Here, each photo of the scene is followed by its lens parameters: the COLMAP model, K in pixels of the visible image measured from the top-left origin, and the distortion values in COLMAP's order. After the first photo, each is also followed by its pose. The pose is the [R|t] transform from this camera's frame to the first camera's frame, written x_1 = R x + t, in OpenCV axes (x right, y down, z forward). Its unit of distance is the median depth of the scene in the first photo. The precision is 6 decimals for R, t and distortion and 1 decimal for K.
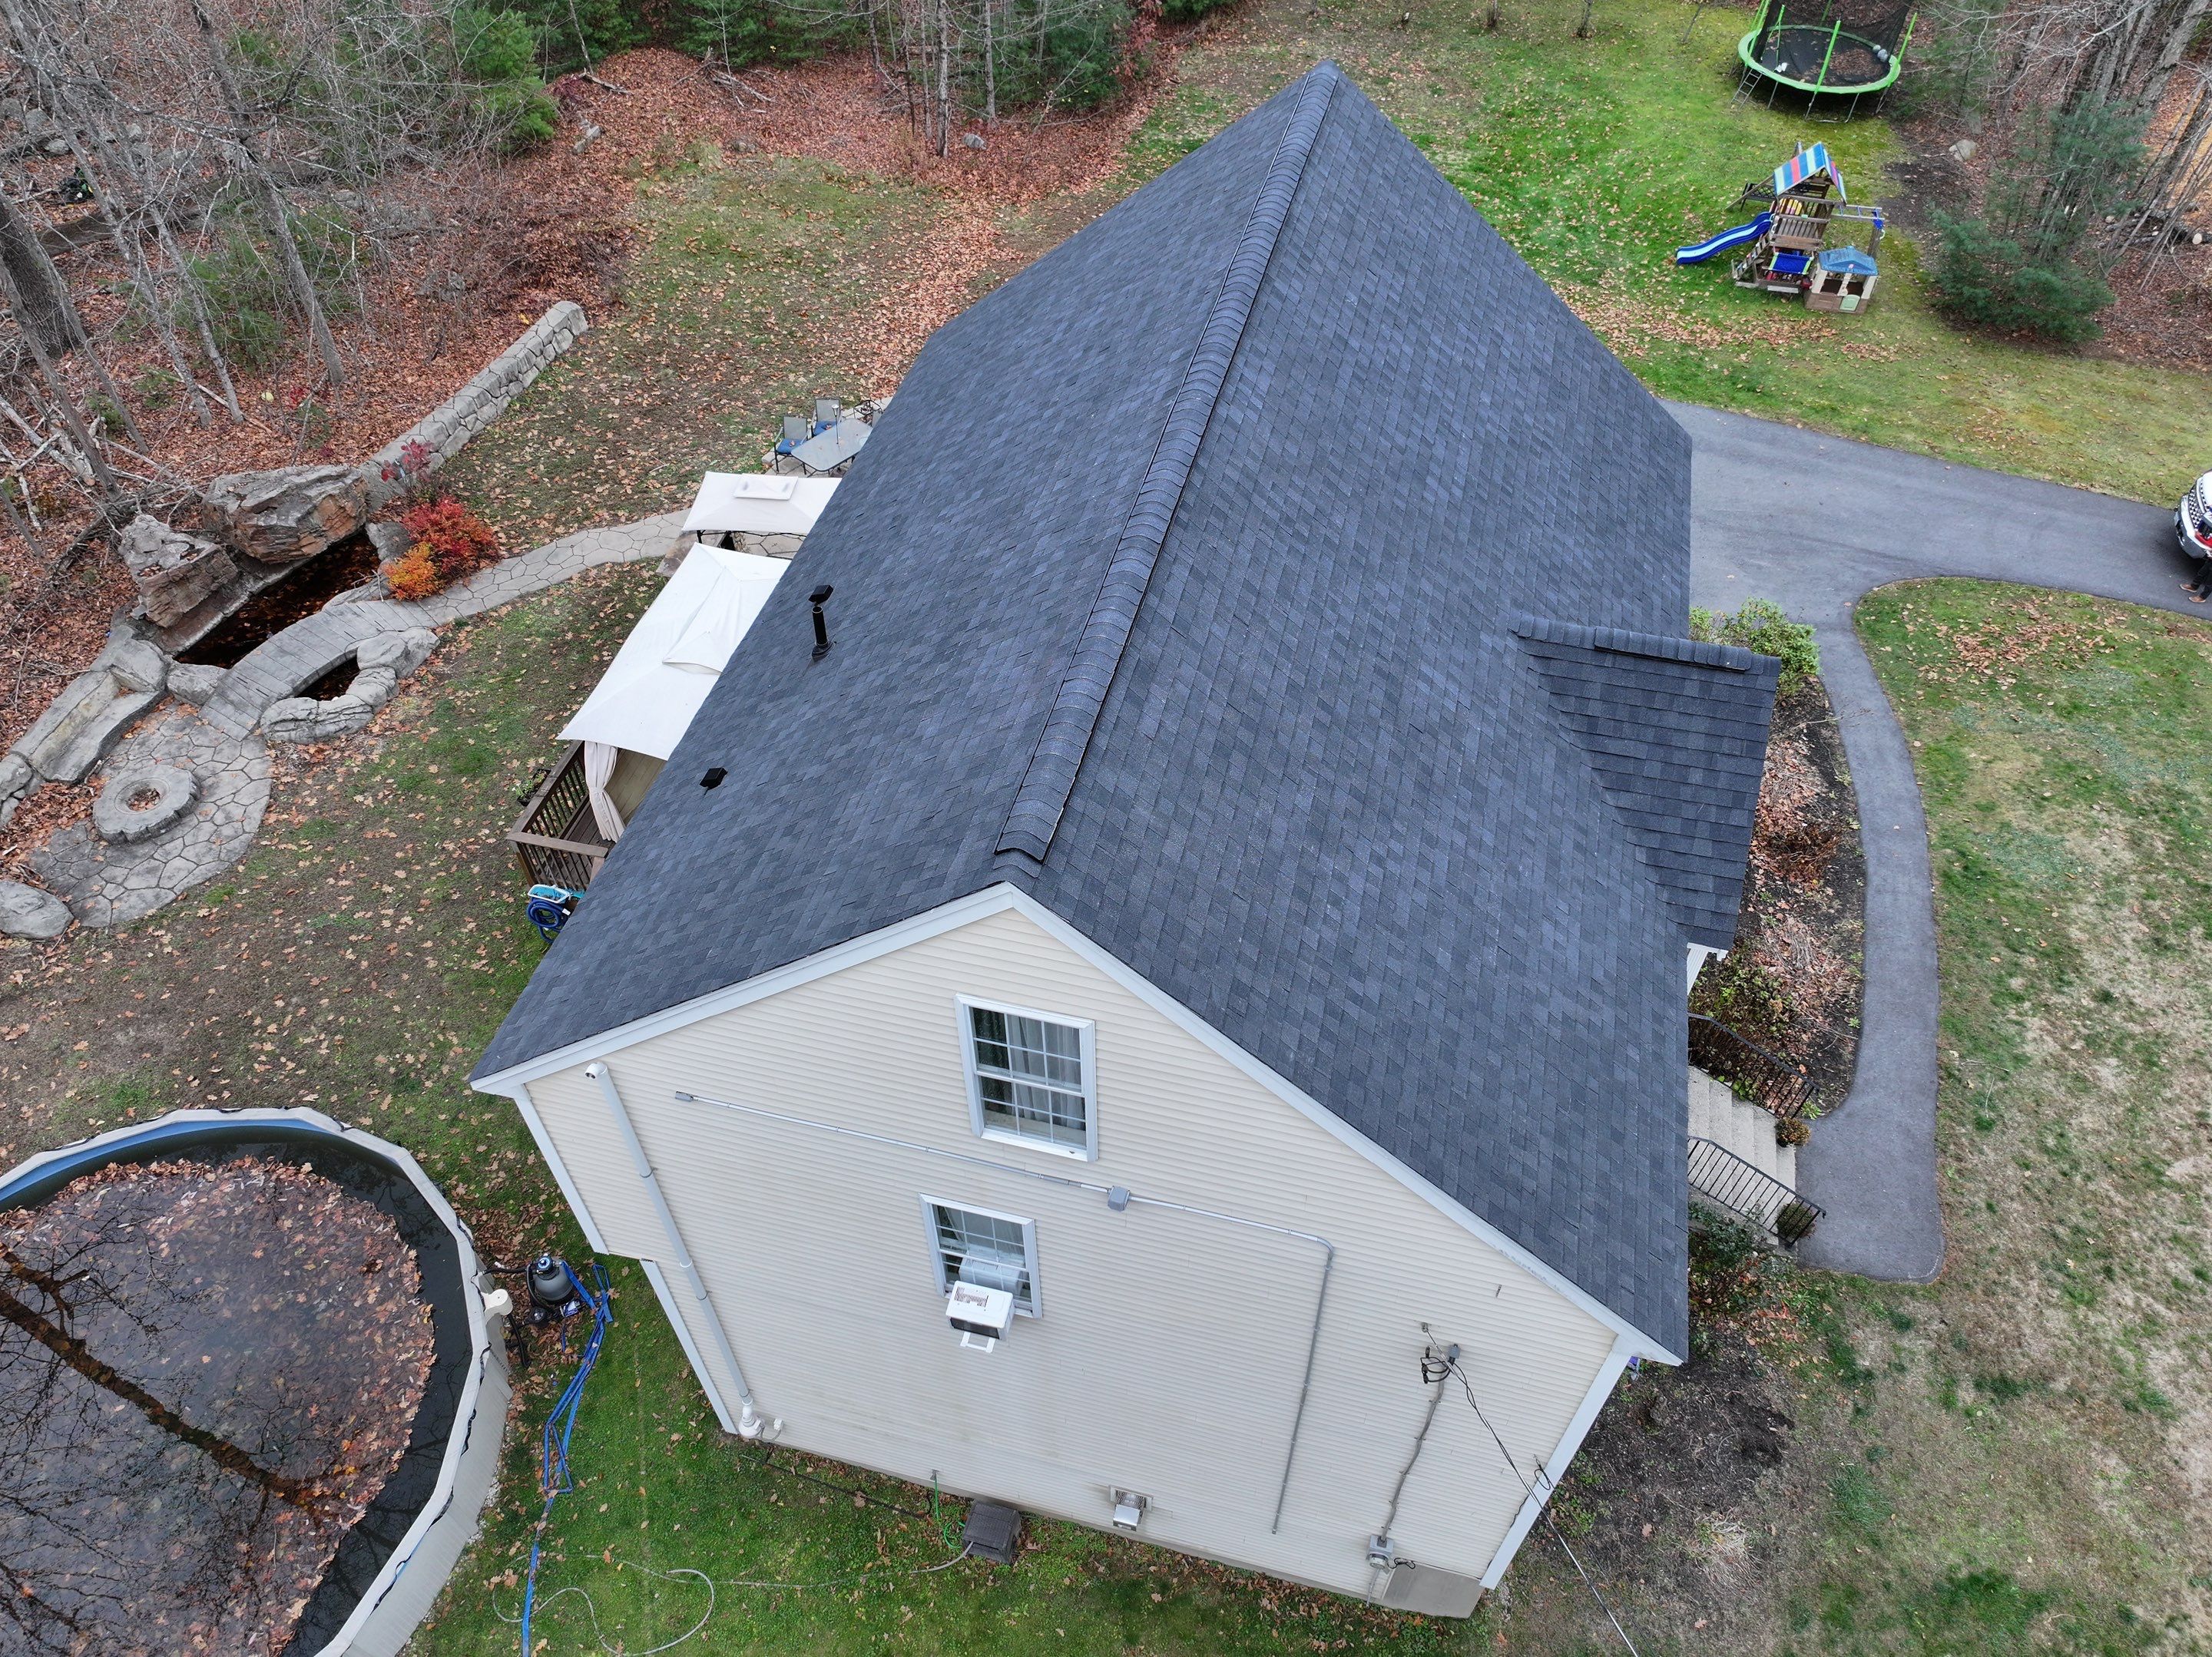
lens RADIAL K [[1549.4, 0, 1106.7], [0, 1549.4, 818.2], [0, 0, 1]] dist [-0.002017, 0.016005]
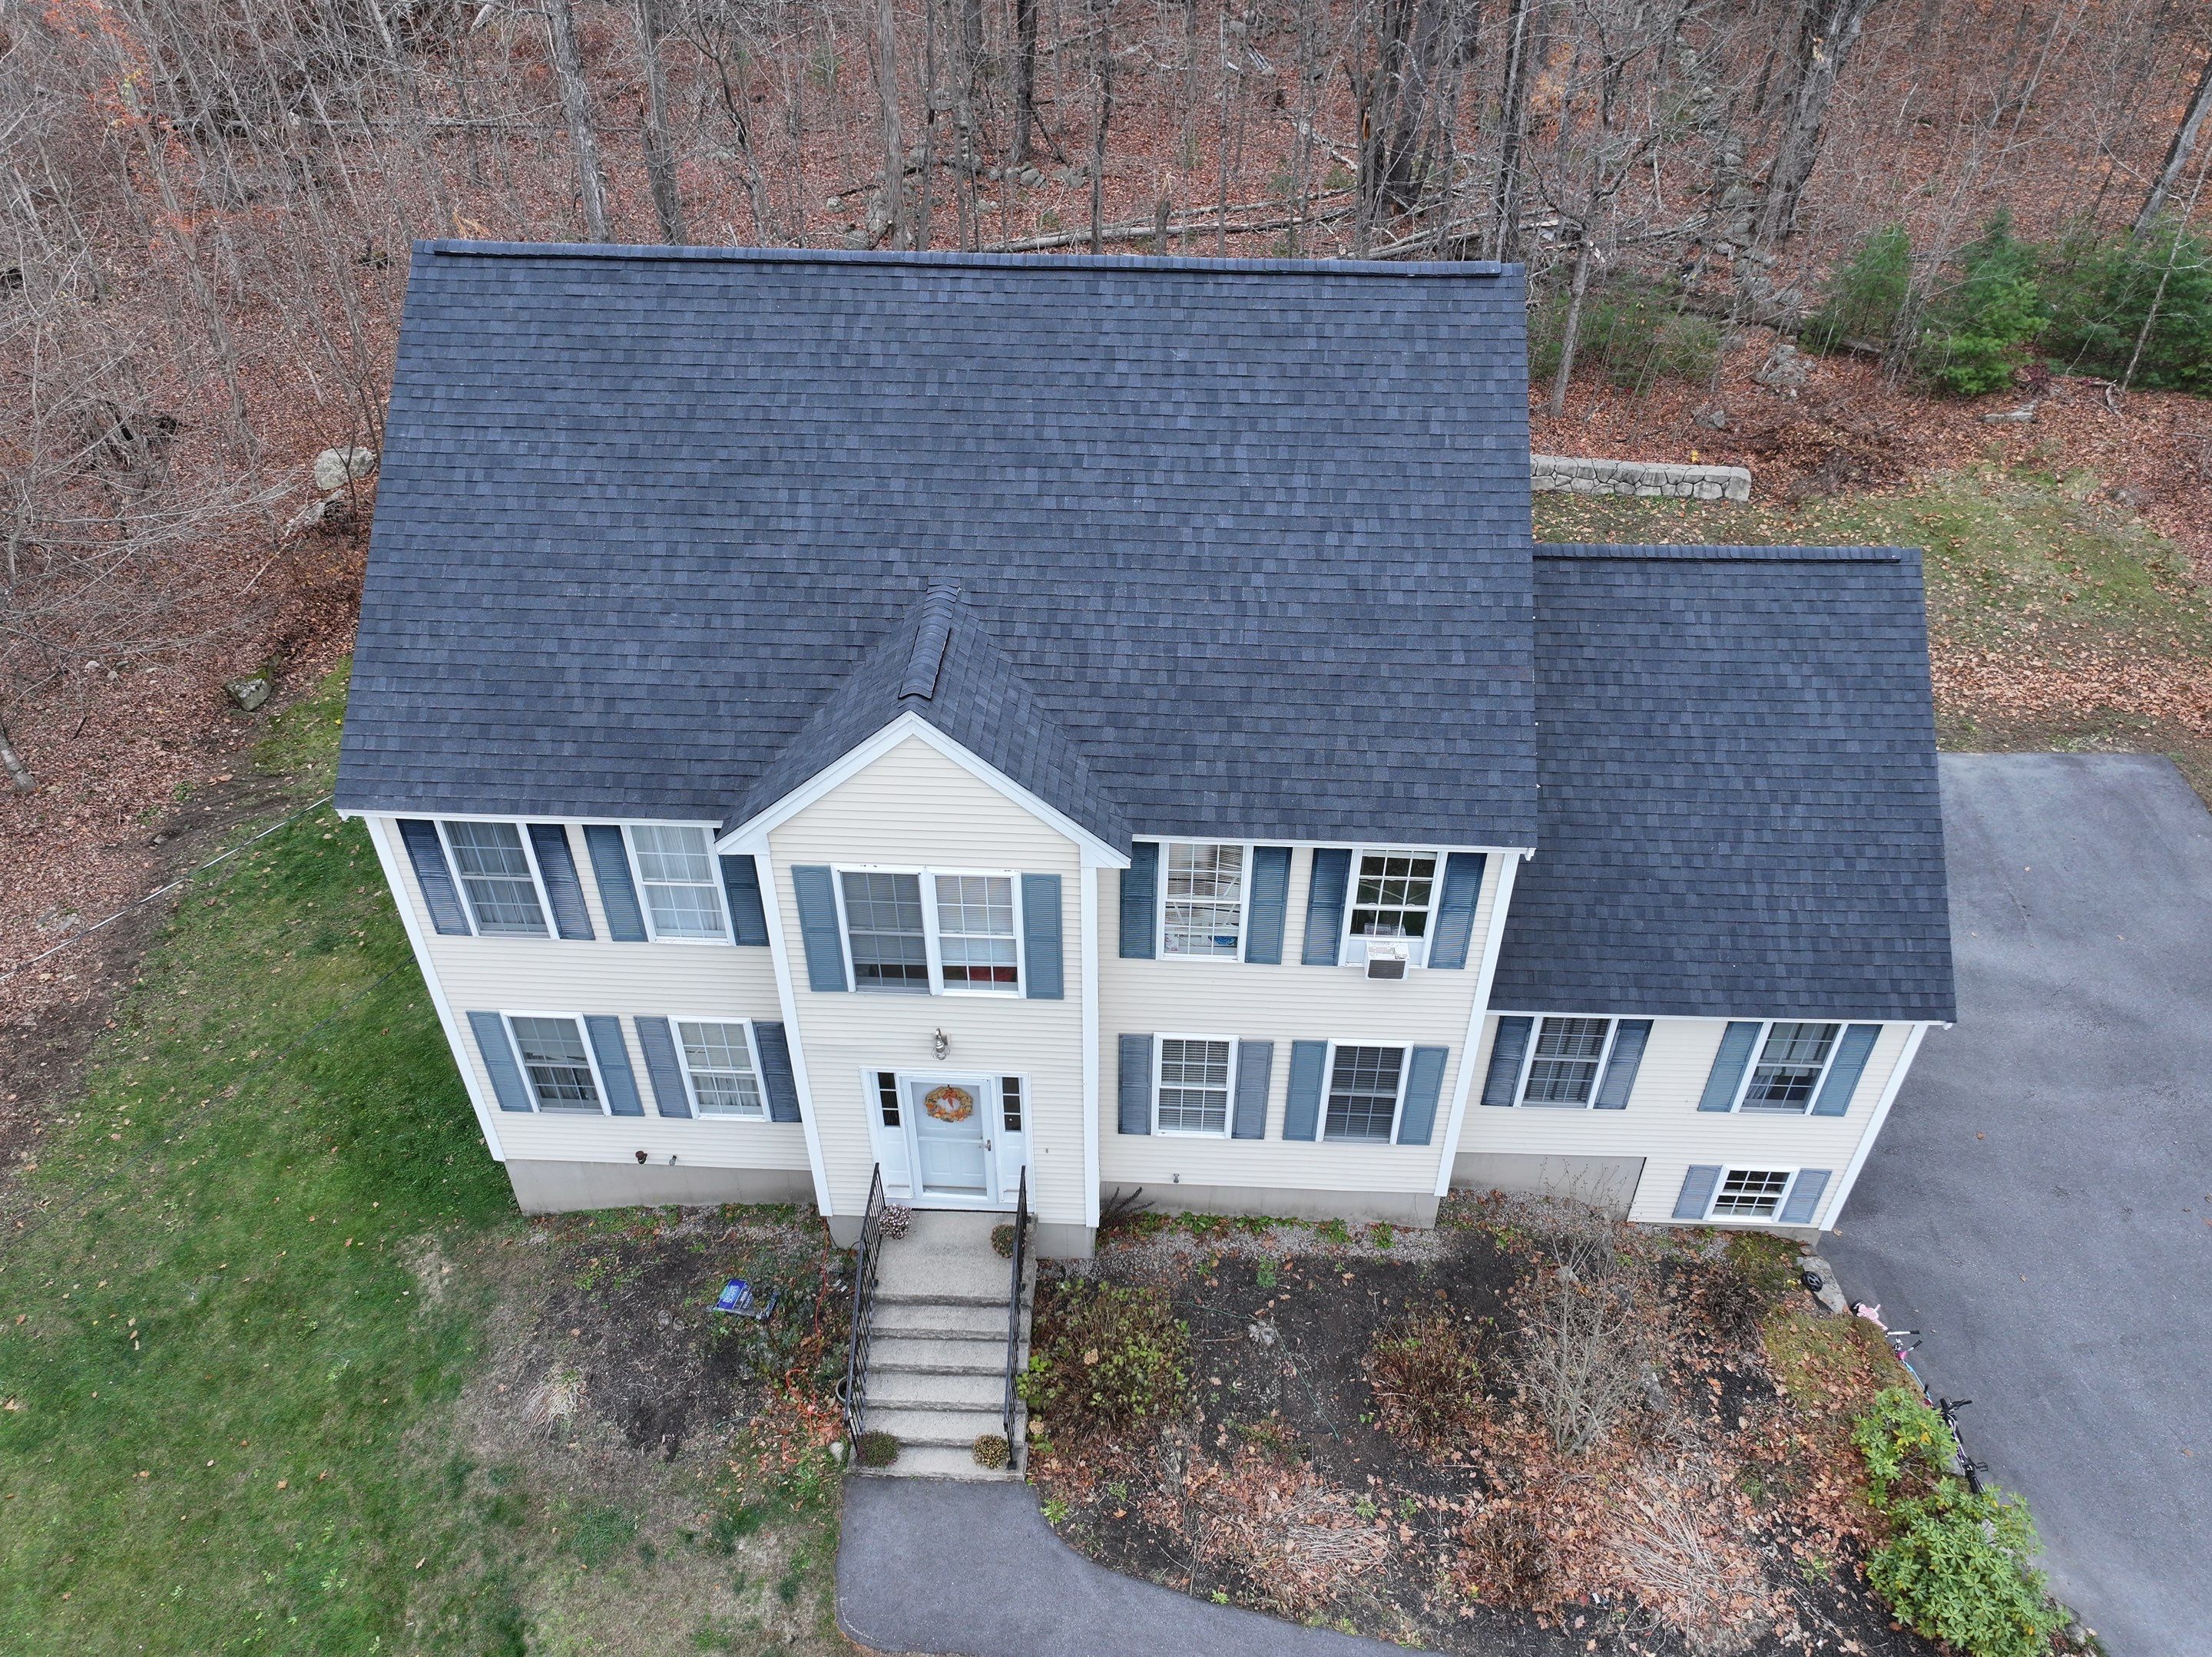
lens RADIAL K [[1549.4, 0, 1116.9], [0, 1549.4, 821.2], [0, 0, 1]] dist [-0.002017, 0.016005]
pose [[0.207284, 0.615254, -0.760589, 0.672735], [-0.728769, 0.615785, 0.299507, -0.241848], [0.652632, 0.492211, 0.576021, 0.282711]]
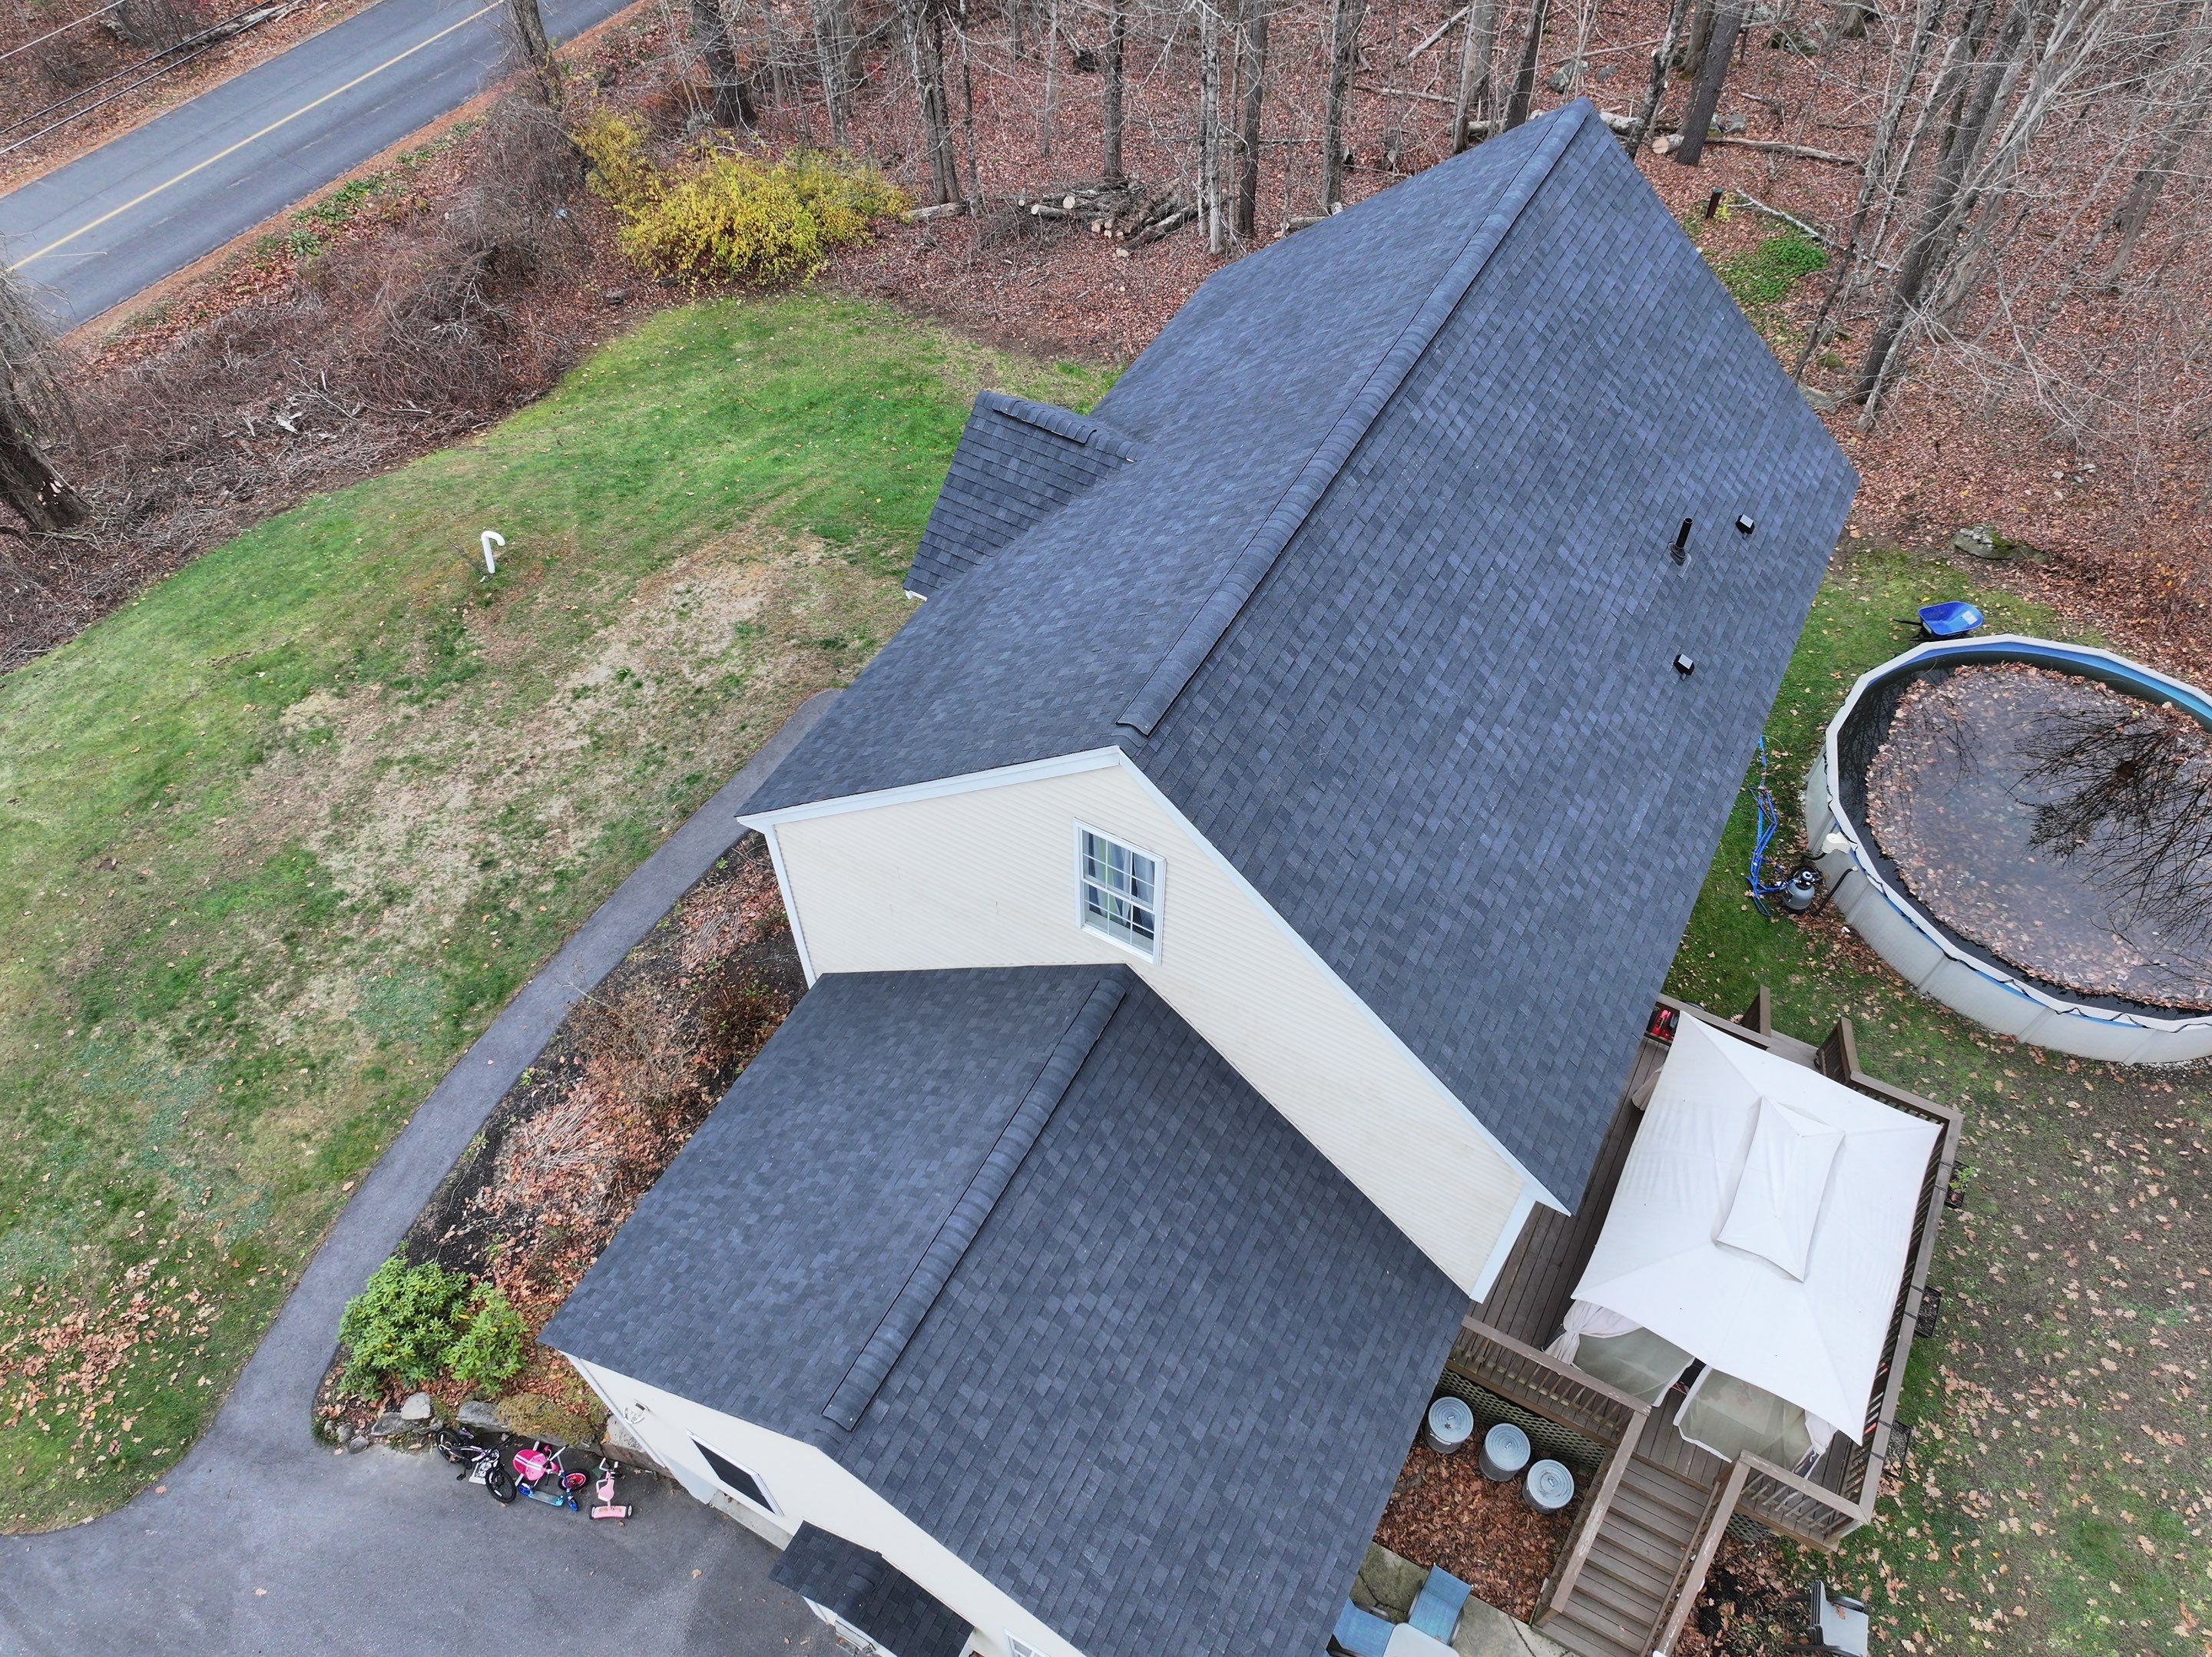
lens RADIAL K [[1549.4, 0, 1119.5], [0, 1549.4, 821.9], [0, 0, 1]] dist [-0.002017, 0.016005]
pose [[-0.968645, -0.197299, 0.150998, 0.012068], [0.184167, -0.162256, 0.969410, -0.788507], [-0.166764, 0.966823, 0.193505, 0.568919]]
